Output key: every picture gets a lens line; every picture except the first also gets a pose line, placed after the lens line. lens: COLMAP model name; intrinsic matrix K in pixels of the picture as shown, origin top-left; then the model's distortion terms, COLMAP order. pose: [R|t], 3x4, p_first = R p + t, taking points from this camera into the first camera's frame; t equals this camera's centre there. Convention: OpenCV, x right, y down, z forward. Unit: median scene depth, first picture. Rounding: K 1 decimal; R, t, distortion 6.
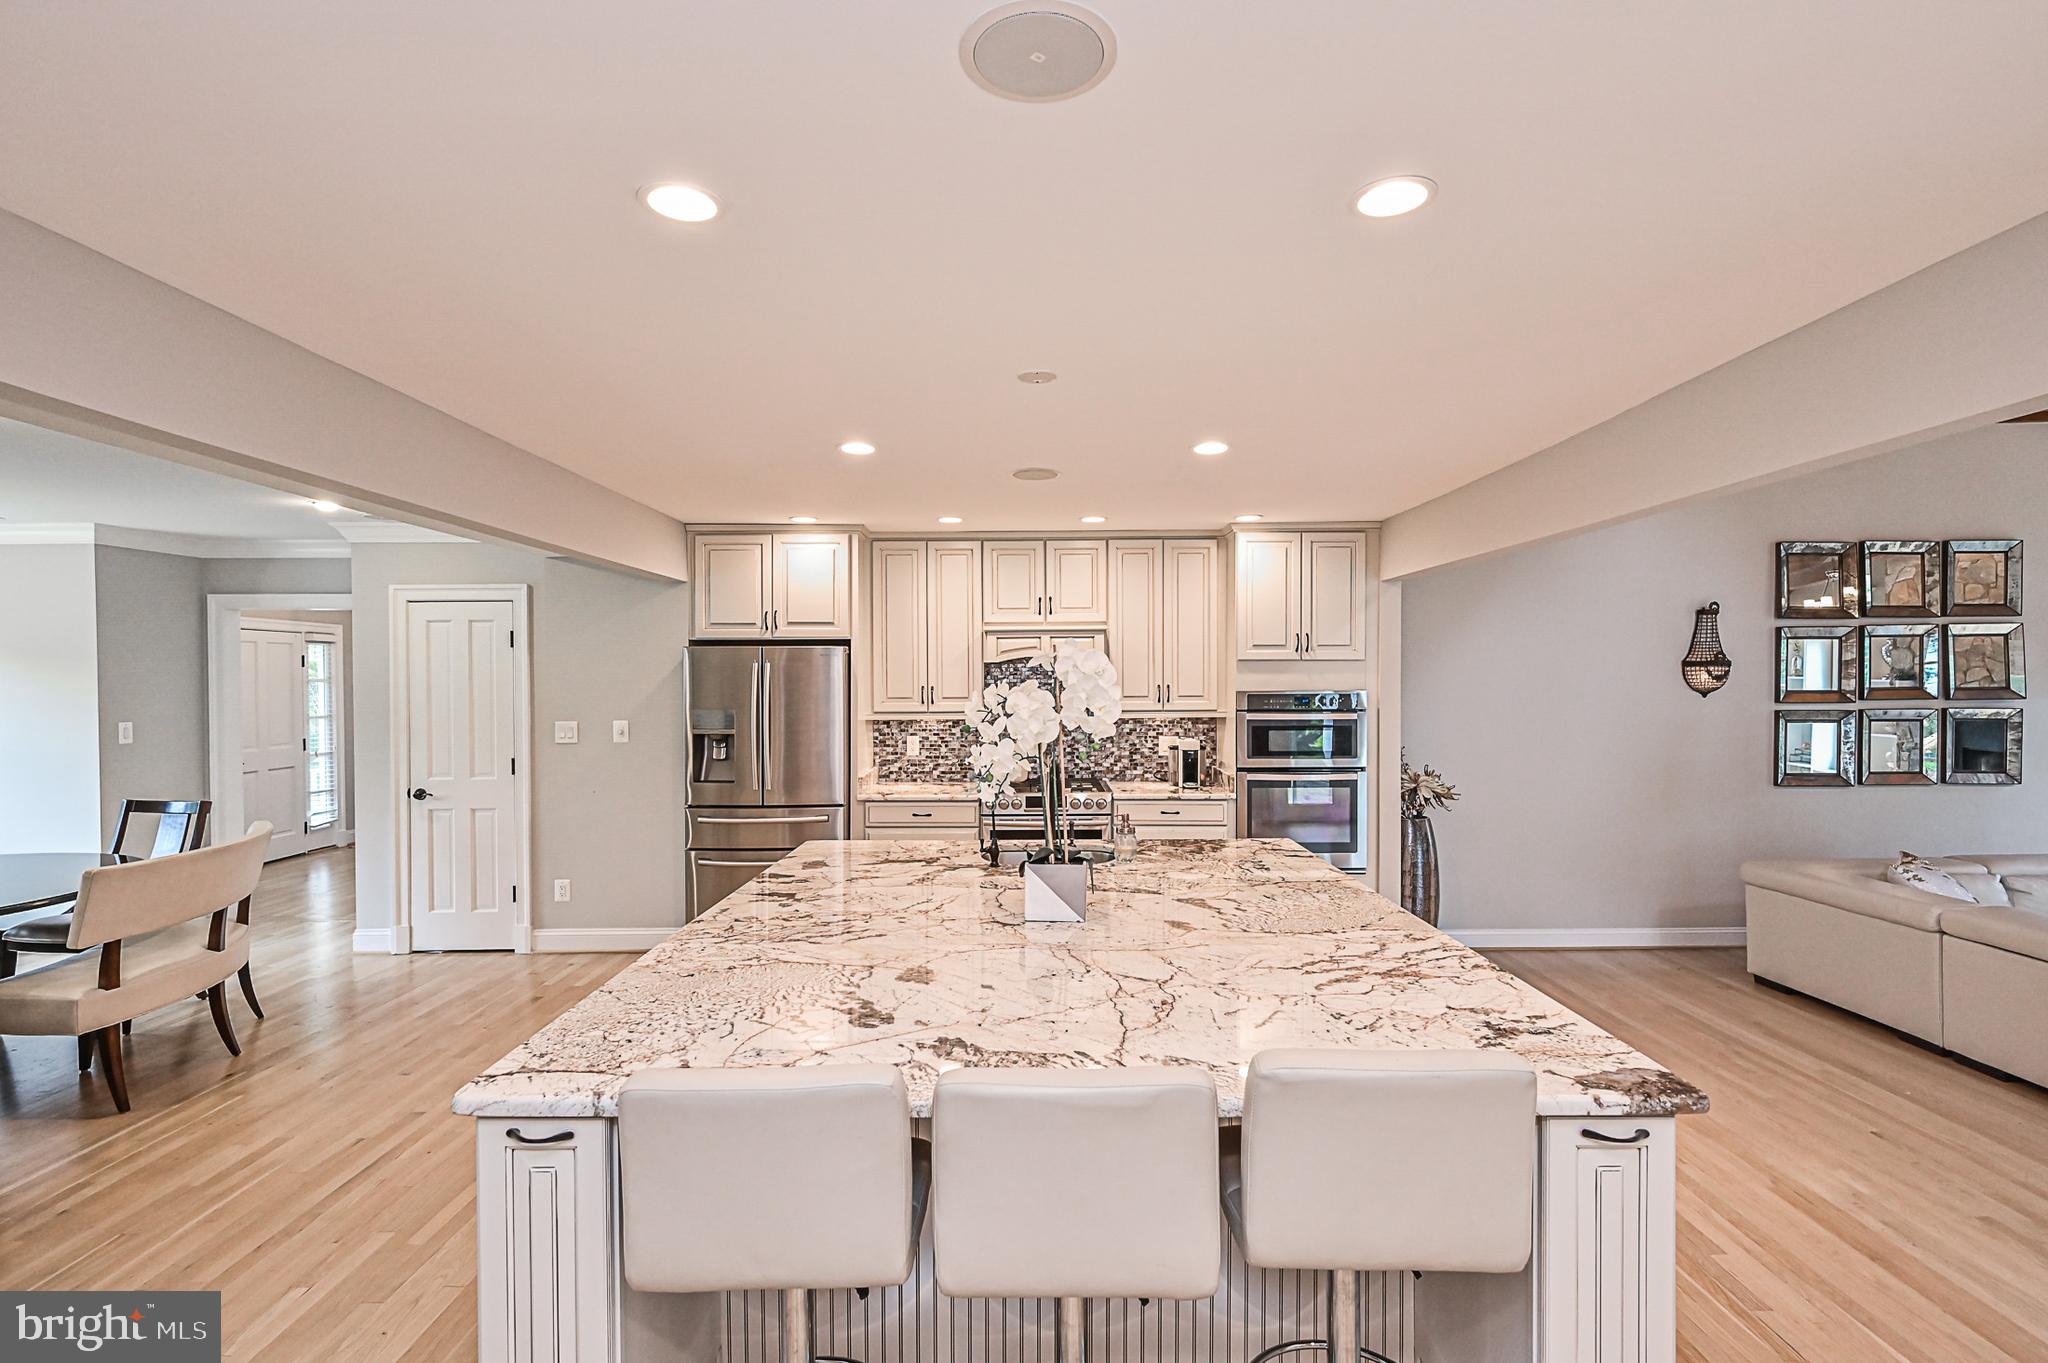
lens RADIAL K [[993.0, 0, 1004.2], [0, 993.0, 680.8], [0, 0, 1]] dist [-0.002779, -0.000408]
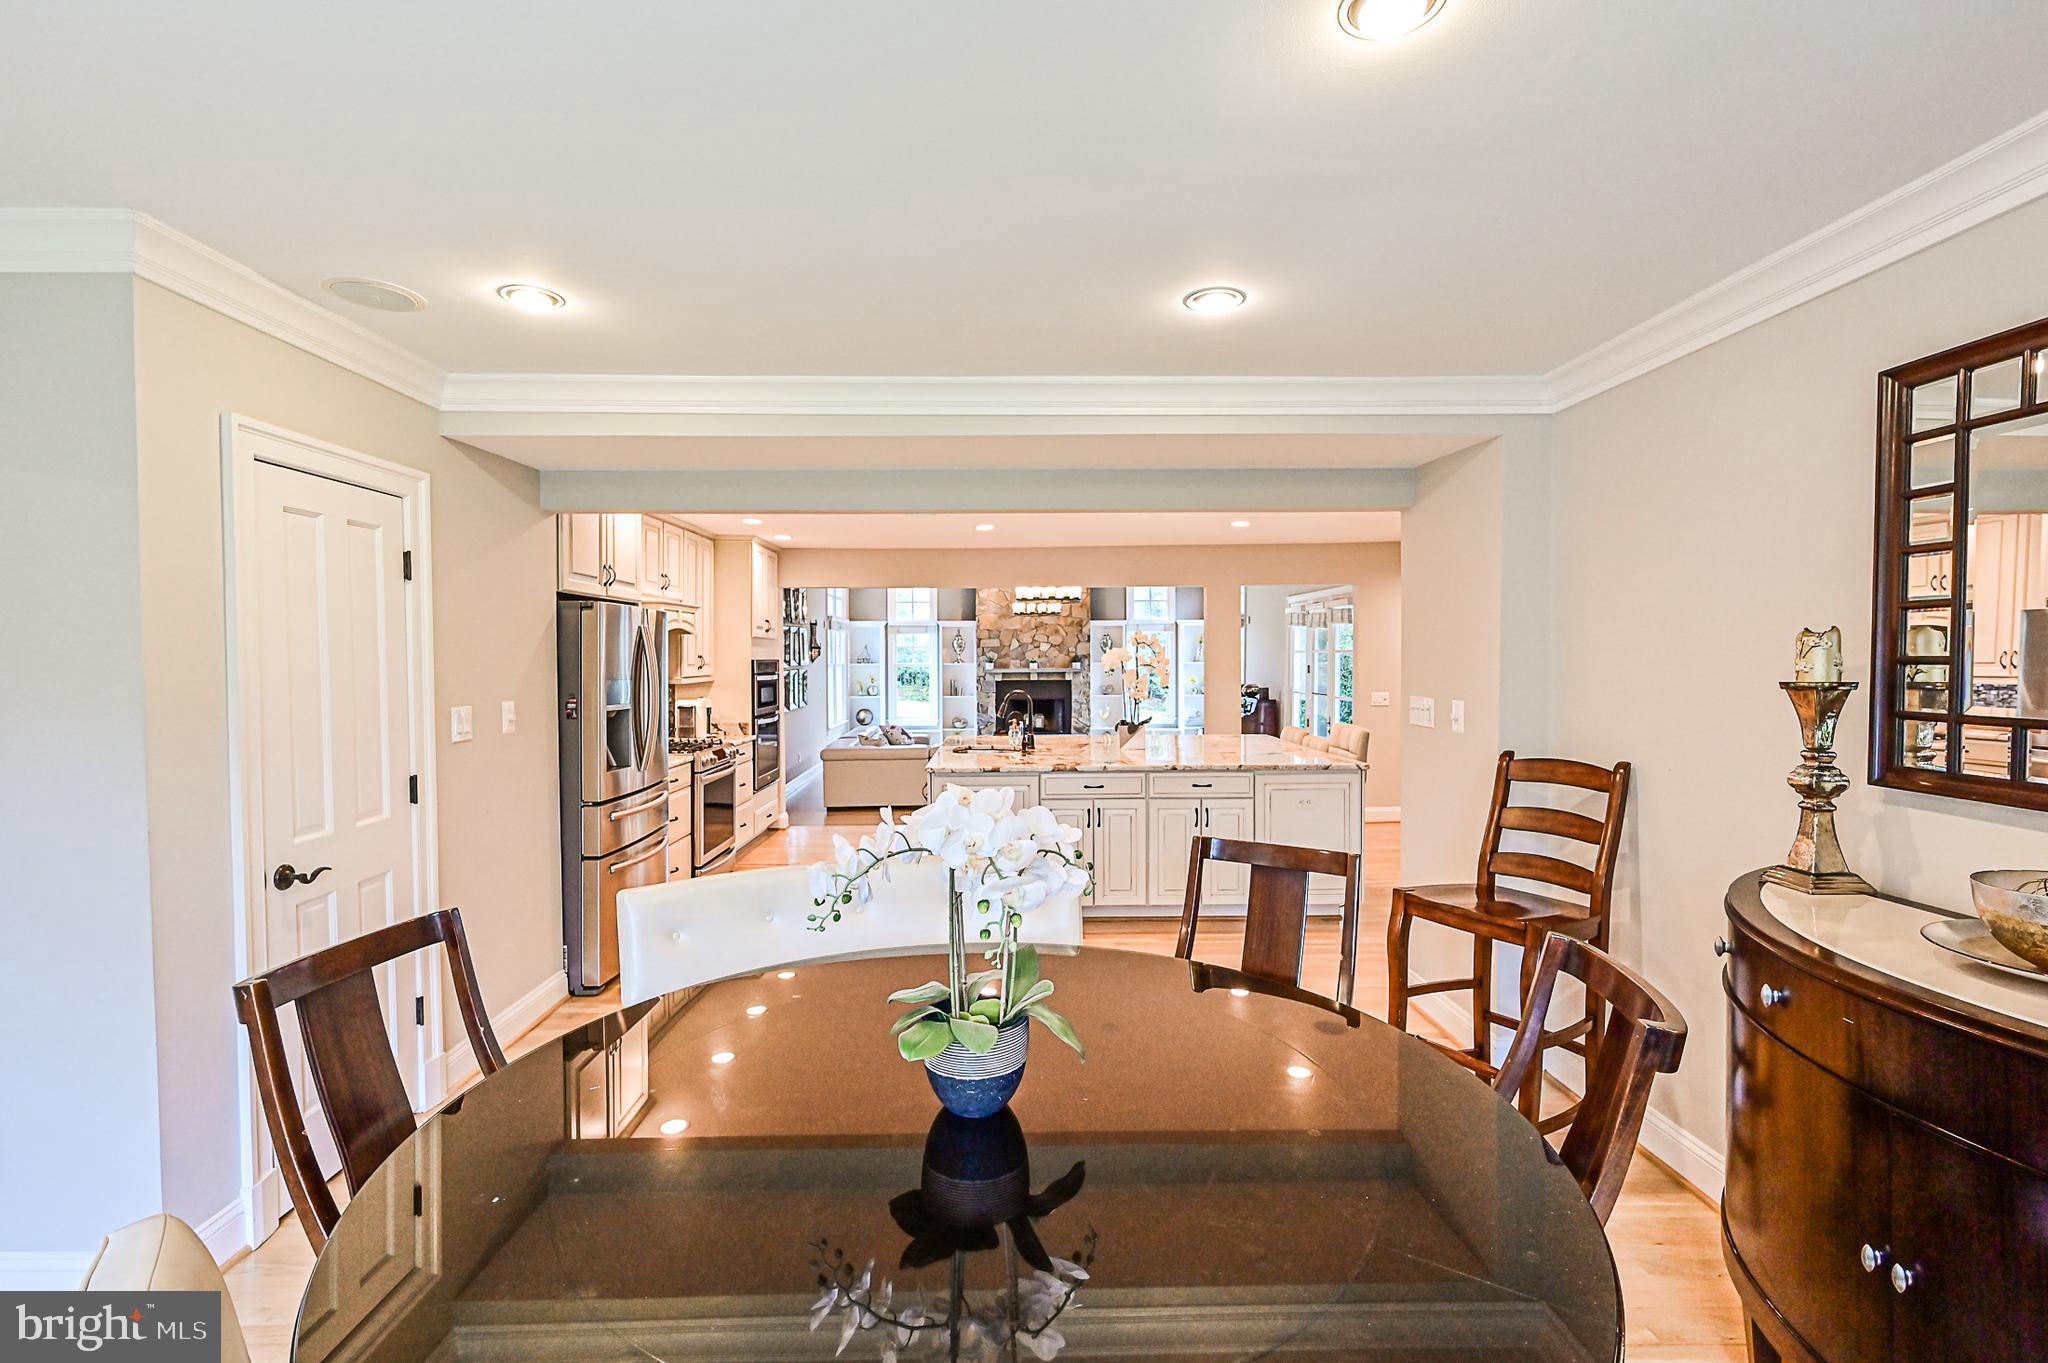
lens RADIAL K [[876.4, 0, 1026.0], [0, 876.4, 679.7], [0, 0, 1]] dist [0.000029, 0.000020]
pose [[-0.000647, -0.022091, 0.999756, -0.963995], [0.007001, 0.999731, 0.022095, 0.013722], [-0.999975, 0.007014, -0.000492, 0.624193]]
